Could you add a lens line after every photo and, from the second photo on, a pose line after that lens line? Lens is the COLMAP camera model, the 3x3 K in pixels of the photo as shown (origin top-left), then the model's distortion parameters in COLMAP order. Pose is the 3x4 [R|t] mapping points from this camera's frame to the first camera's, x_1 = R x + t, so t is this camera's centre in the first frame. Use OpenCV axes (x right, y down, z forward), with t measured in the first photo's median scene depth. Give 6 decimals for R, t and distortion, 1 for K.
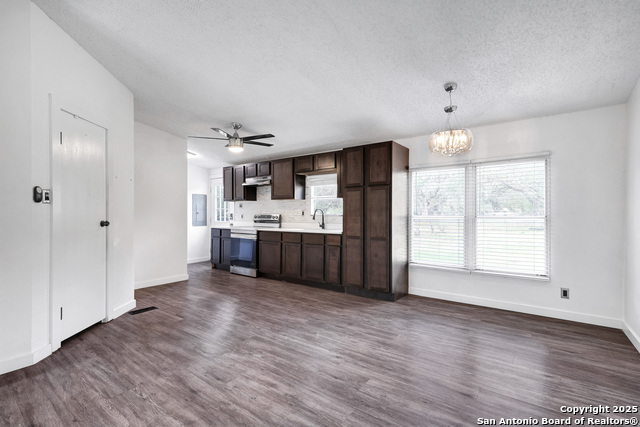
lens RADIAL K [[296.3, 0, 320.0], [0, 296.3, 213.5], [0, 0, 1]] dist [0.000543, 0.000051]
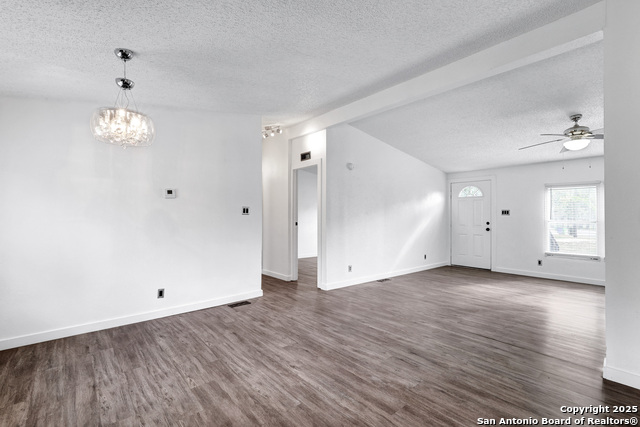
lens RADIAL K [[296.3, 0, 320.0], [0, 296.3, 213.5], [0, 0, 1]] dist [0.000543, 0.000051]
pose [[-0.976742, 0.001602, 0.214411, -0.145495], [-0.000474, 0.999954, -0.009631, -0.012469], [-0.214416, -0.009509, -0.976696, 1.179670]]
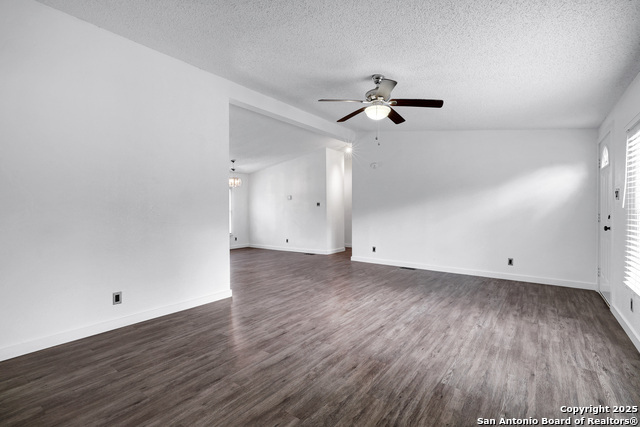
lens RADIAL K [[296.3, 0, 320.0], [0, 296.3, 213.5], [0, 0, 1]] dist [0.000543, 0.000051]
pose [[0.000085, -0.012078, 0.999927, -1.574641], [0.003079, 0.999922, 0.012077, 0.003864], [-0.999995, 0.003078, 0.000122, 0.174938]]
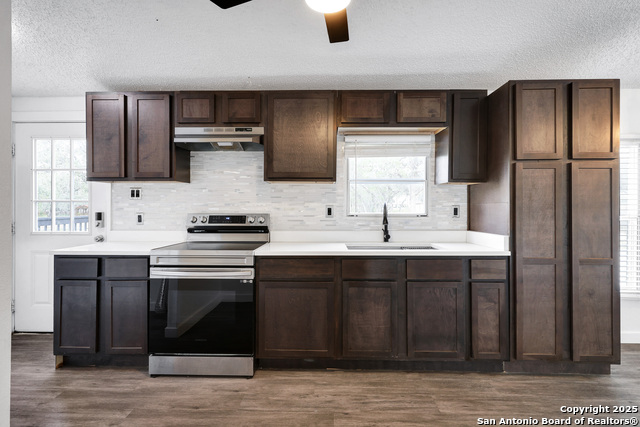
lens RADIAL K [[306.8, 0, 320.3], [0, 306.8, 205.4], [0, 0, 1]] dist [0.000340, 0.000100]
pose [[0.815953, 0.001442, 0.578116, -0.512532], [-0.000403, 0.999998, -0.001924, -0.013497], [-0.578117, 0.001337, 0.815952, 0.831729]]
